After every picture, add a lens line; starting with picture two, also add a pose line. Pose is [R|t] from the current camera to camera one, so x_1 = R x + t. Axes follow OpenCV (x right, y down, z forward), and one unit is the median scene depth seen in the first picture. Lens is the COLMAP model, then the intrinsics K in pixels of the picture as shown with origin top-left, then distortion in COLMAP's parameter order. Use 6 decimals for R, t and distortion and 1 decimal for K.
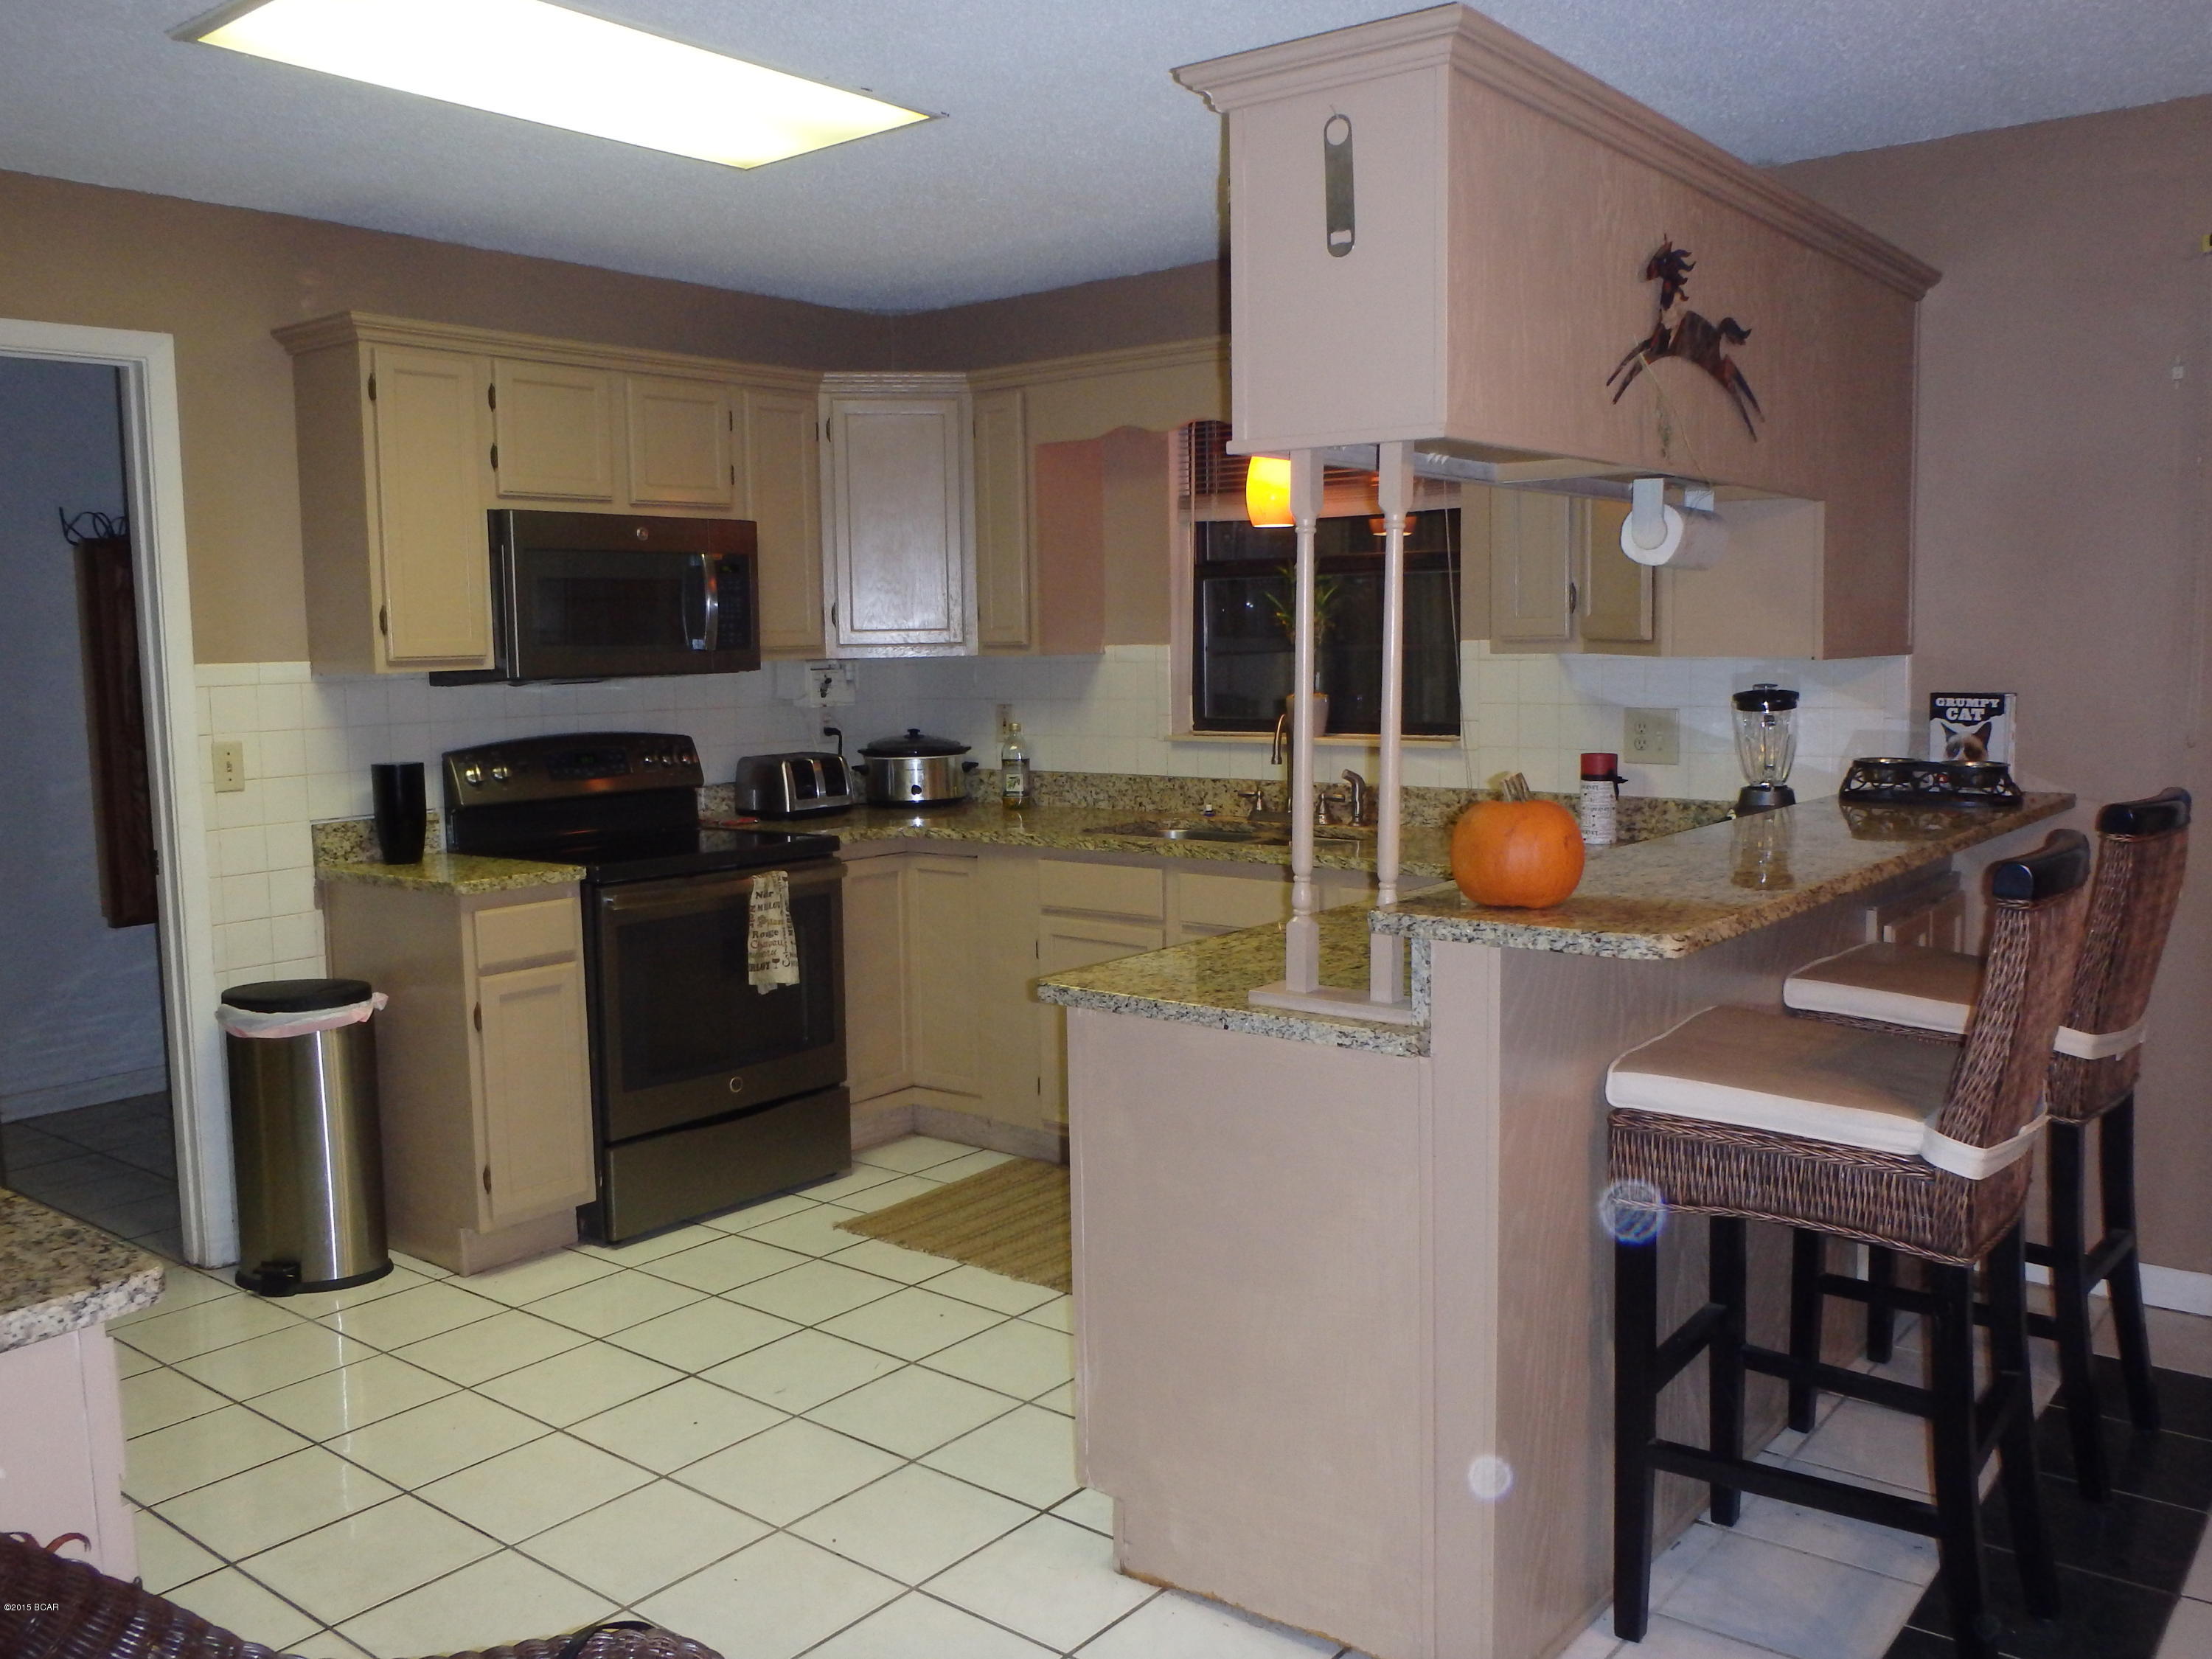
lens RADIAL K [[1824.5, 0, 1106.0], [0, 1824.5, 829.5], [0, 0, 1]] dist [-0.030429, 0.004676]
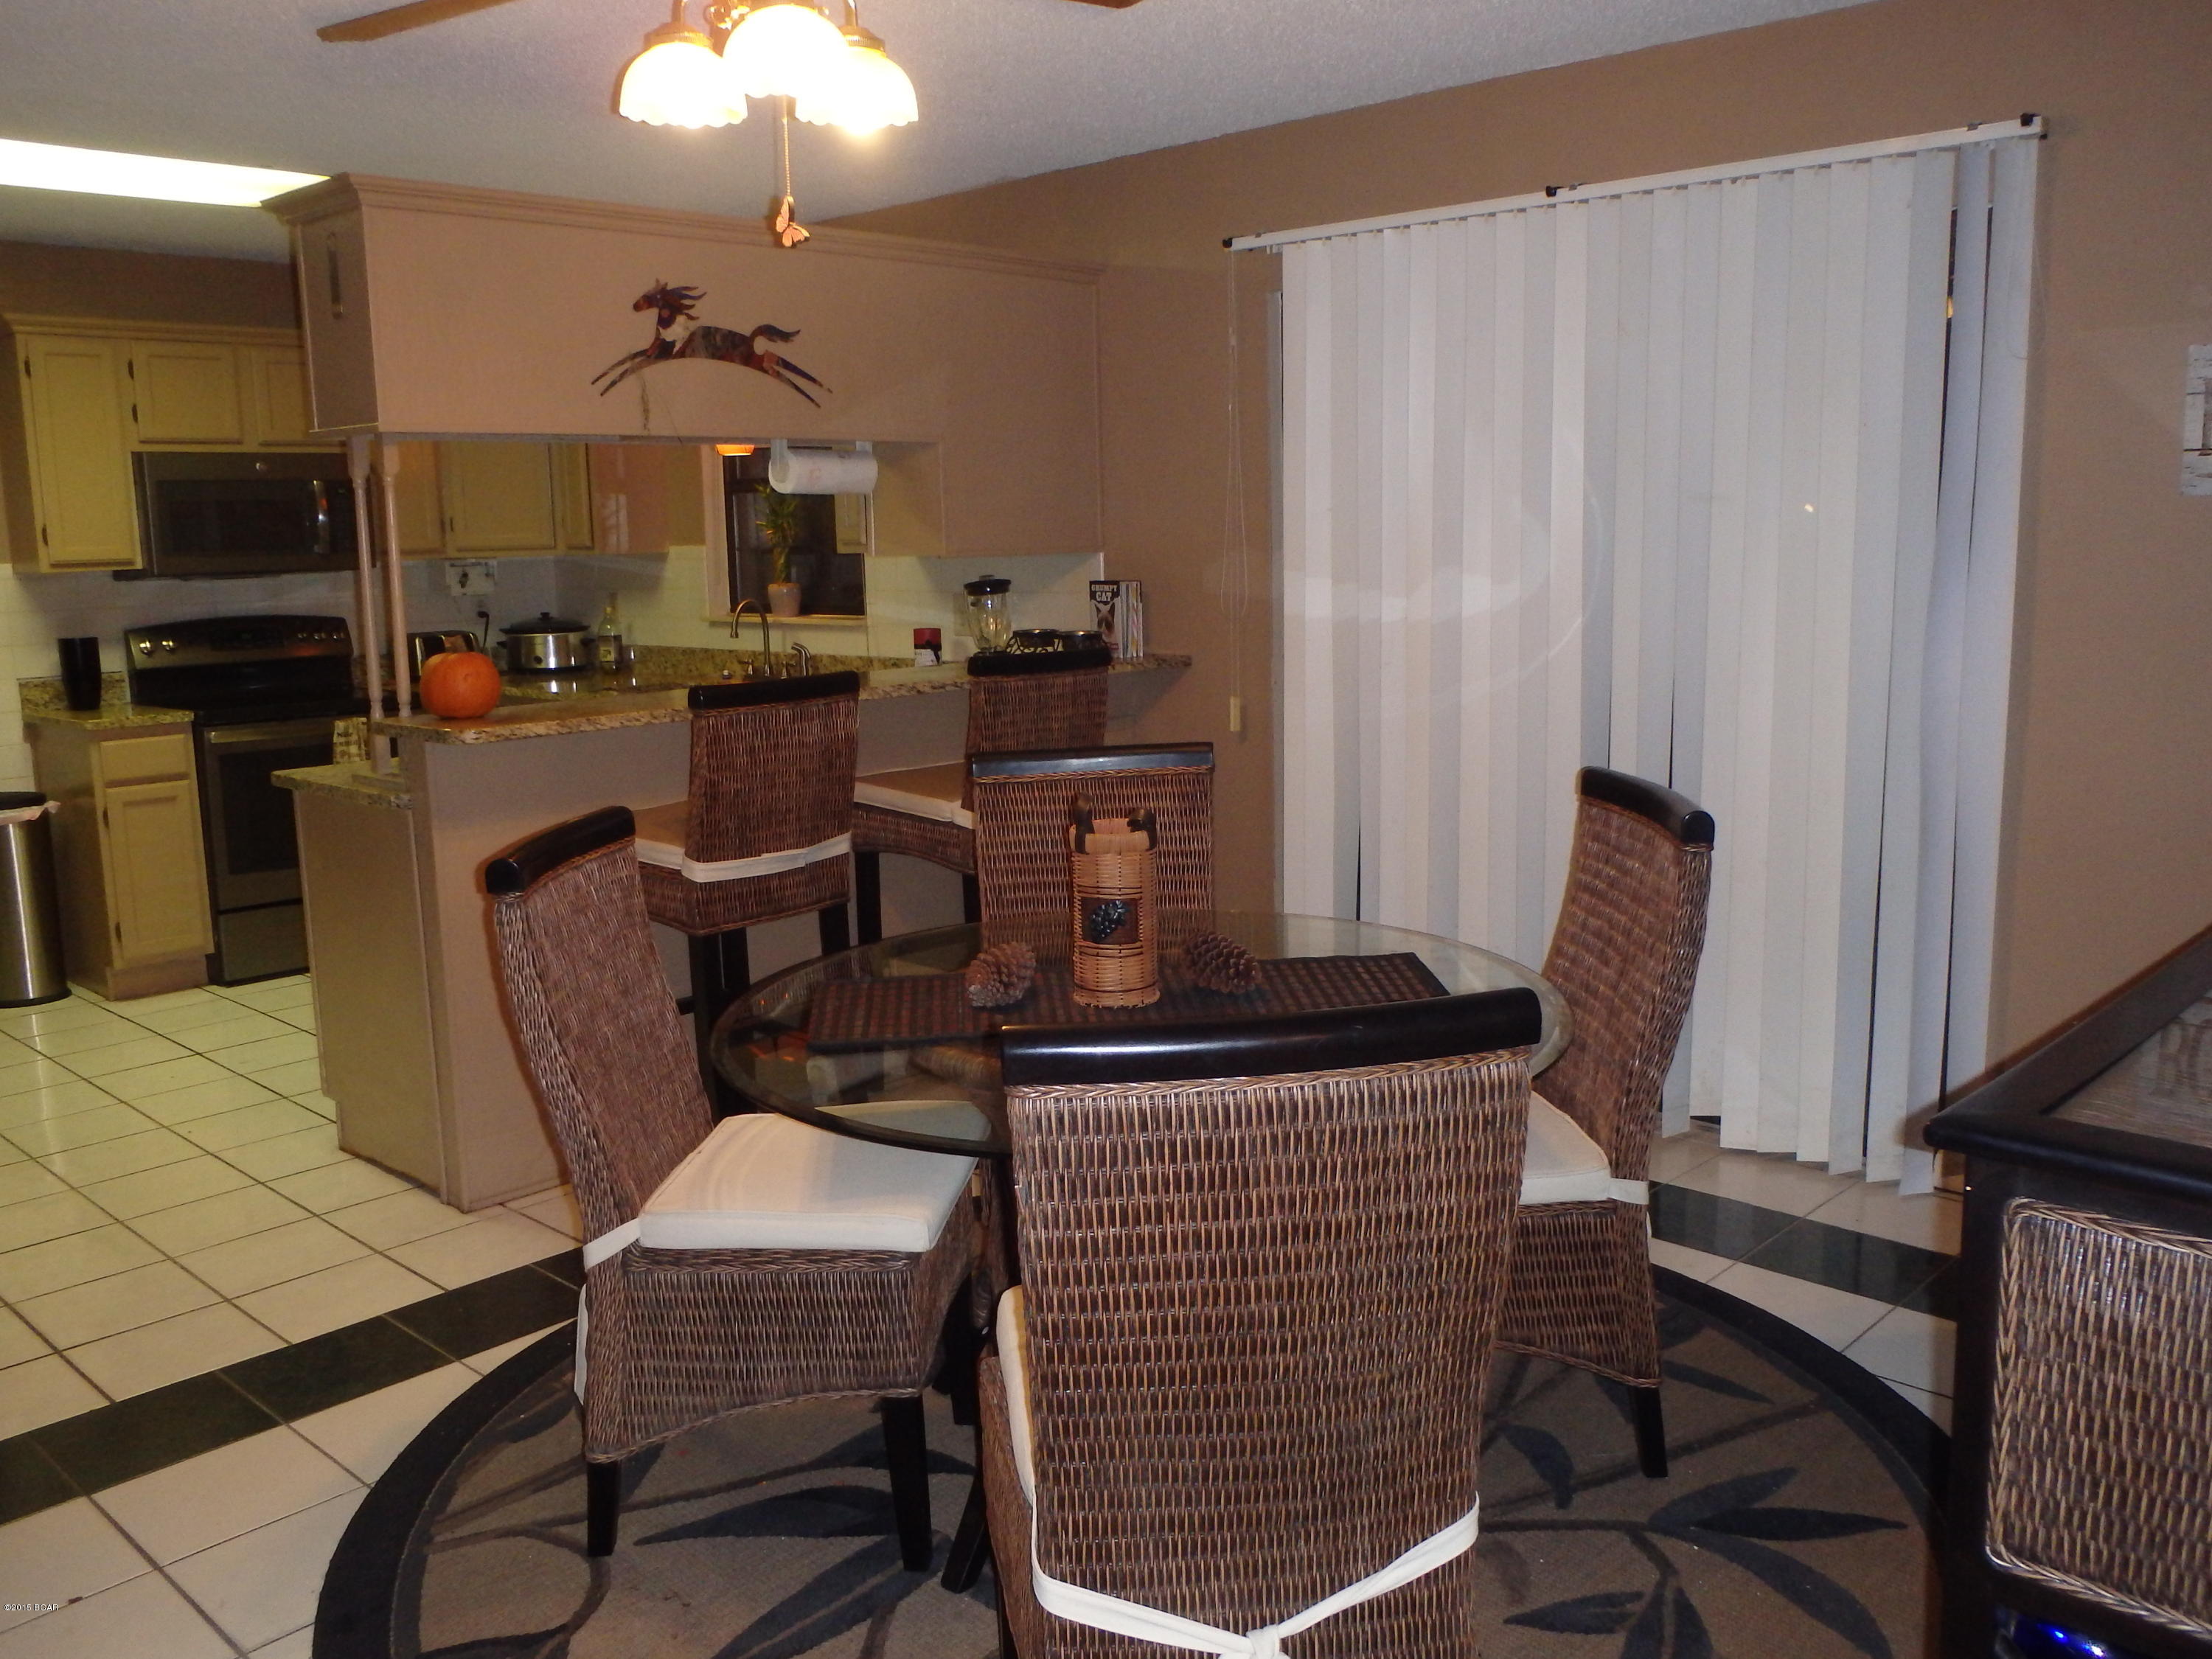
lens RADIAL K [[1824.5, 0, 1106.0], [0, 1824.5, 829.5], [0, 0, 1]] dist [-0.030429, 0.004676]
pose [[0.996706, 0.008888, -0.080615, 0.489334], [-0.004002, 0.998156, 0.060572, 0.022308], [0.081005, -0.060050, 0.994903, -0.305373]]
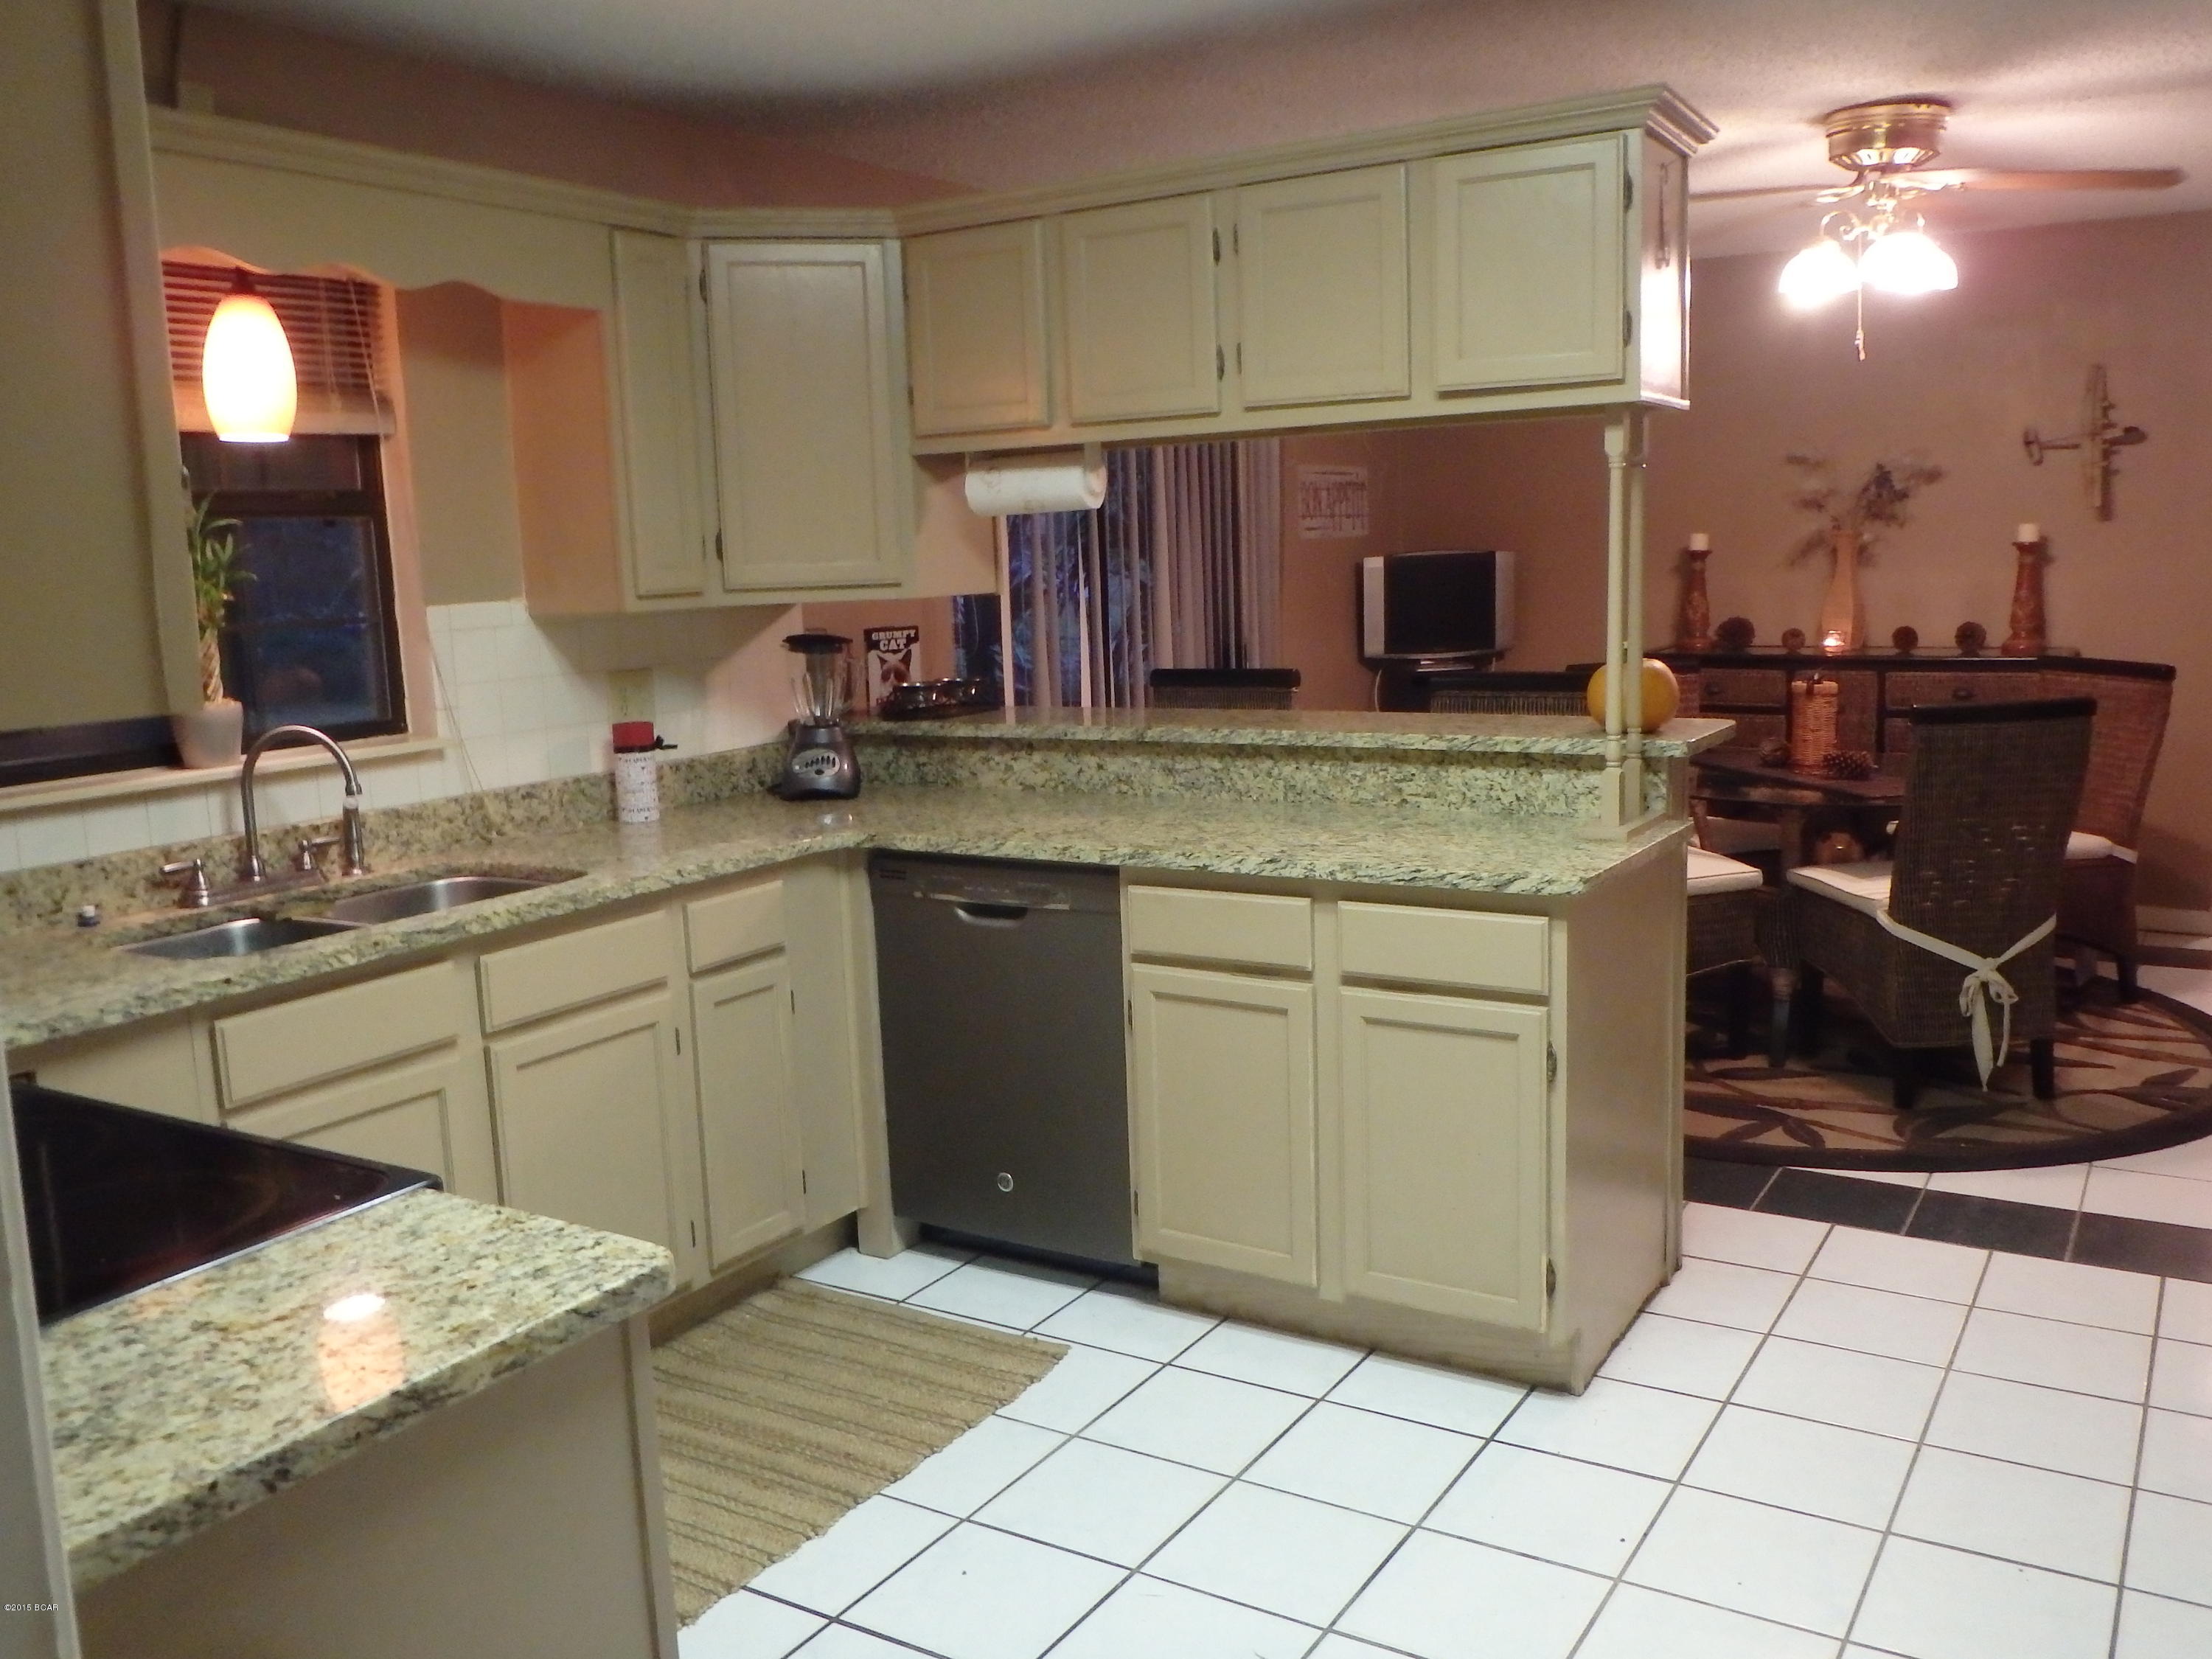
lens RADIAL K [[1780.0, 0, 1109.8], [0, 1780.0, 836.8], [0, 0, 1]] dist [-0.026900, -0.000929]
pose [[-0.111629, -0.134181, 0.984649, -0.613766], [0.156645, 0.976079, 0.150772, -0.079653], [-0.981326, 0.171071, -0.087940, 0.826623]]
